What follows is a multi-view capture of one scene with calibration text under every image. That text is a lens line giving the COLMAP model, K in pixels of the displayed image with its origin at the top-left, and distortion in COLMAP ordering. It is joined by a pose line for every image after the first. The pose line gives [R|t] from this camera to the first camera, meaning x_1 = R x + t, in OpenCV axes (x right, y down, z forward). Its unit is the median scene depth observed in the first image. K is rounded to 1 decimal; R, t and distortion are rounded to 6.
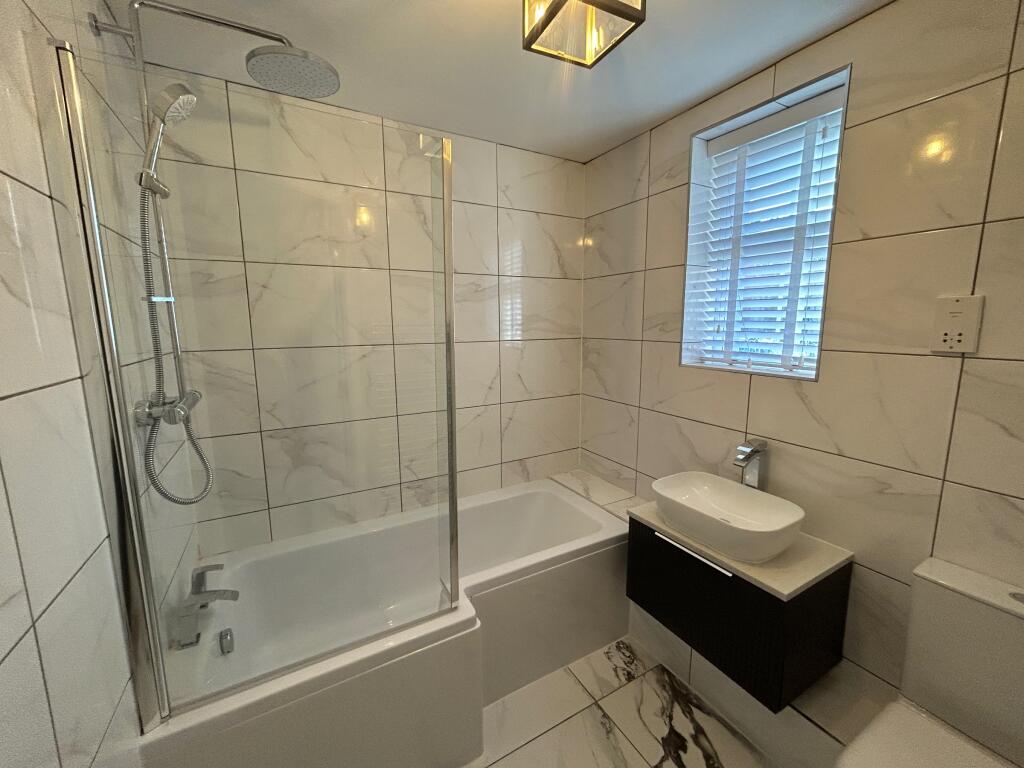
lens RADIAL K [[412.7, 0, 512.0], [0, 412.7, 384.0], [0, 0, 1]] dist [0.000294, 0.001002]
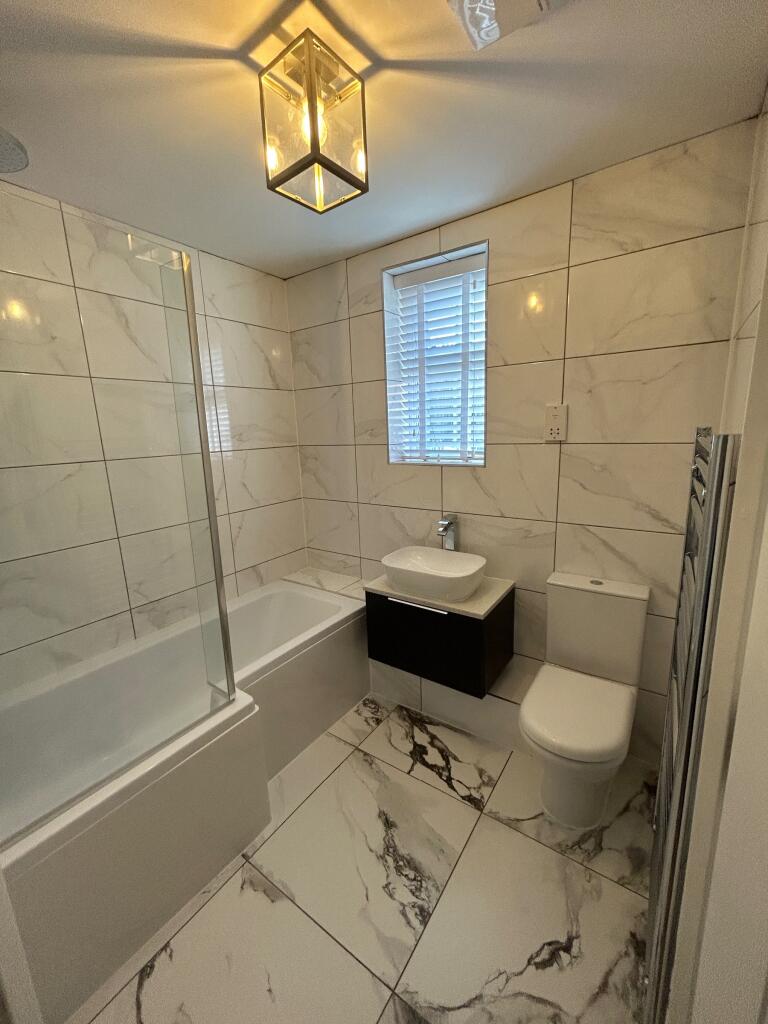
lens RADIAL K [[412.7, 0, 386.9], [0, 412.7, 514.3], [0, 0, 1]] dist [0.000294, 0.001002]
pose [[0.899571, -0.115461, 0.421237, -0.140828], [0.095616, 0.993092, 0.068015, 0.022295], [-0.426180, -0.020907, 0.904397, -0.106674]]
